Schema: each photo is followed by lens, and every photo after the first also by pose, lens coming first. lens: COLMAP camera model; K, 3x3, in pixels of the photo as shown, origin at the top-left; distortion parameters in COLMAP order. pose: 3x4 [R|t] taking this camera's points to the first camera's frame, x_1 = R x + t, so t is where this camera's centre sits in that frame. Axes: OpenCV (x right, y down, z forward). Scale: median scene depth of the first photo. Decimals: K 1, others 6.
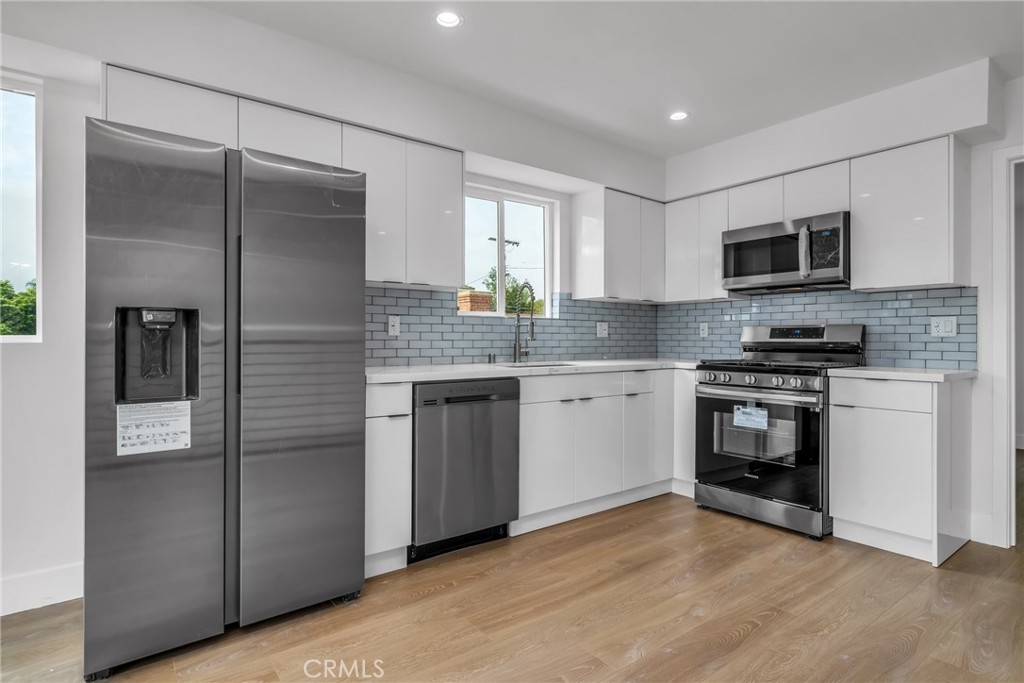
lens RADIAL K [[528.4, 0, 489.7], [0, 528.4, 337.4], [0, 0, 1]] dist [-0.002286, -0.001187]
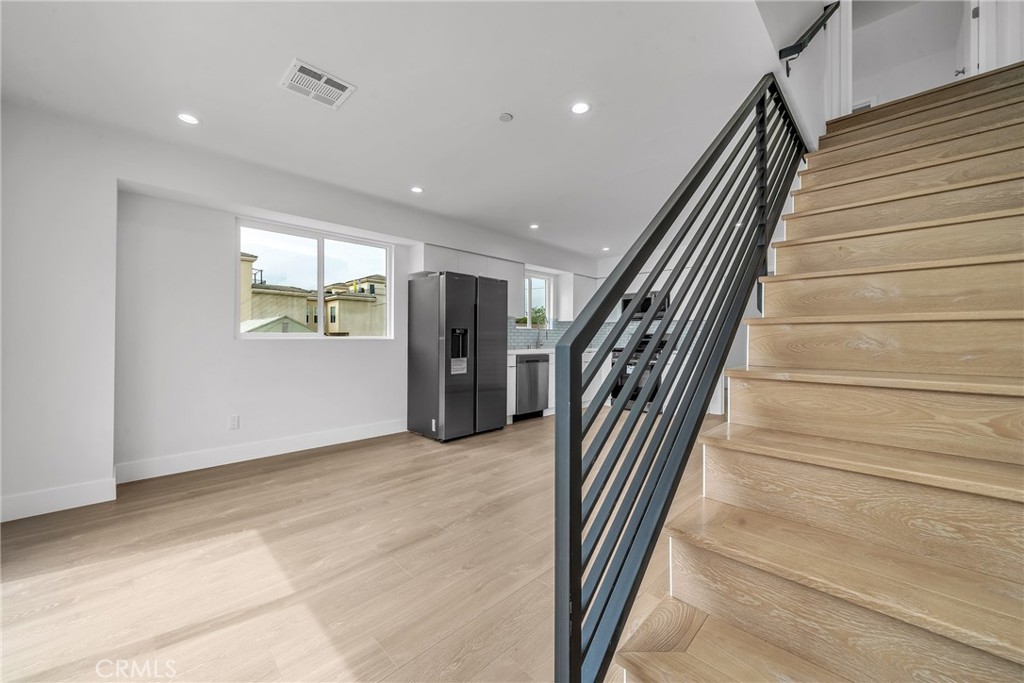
lens RADIAL K [[384.1, 0, 512.0], [0, 384.1, 341.5], [0, 0, 1]] dist [-0.000265, -0.000066]
pose [[0.986453, 0.003765, 0.164002, -0.425718], [-0.005565, 0.999929, 0.010519, -0.002758], [-0.163951, -0.011289, 0.986404, -0.819419]]
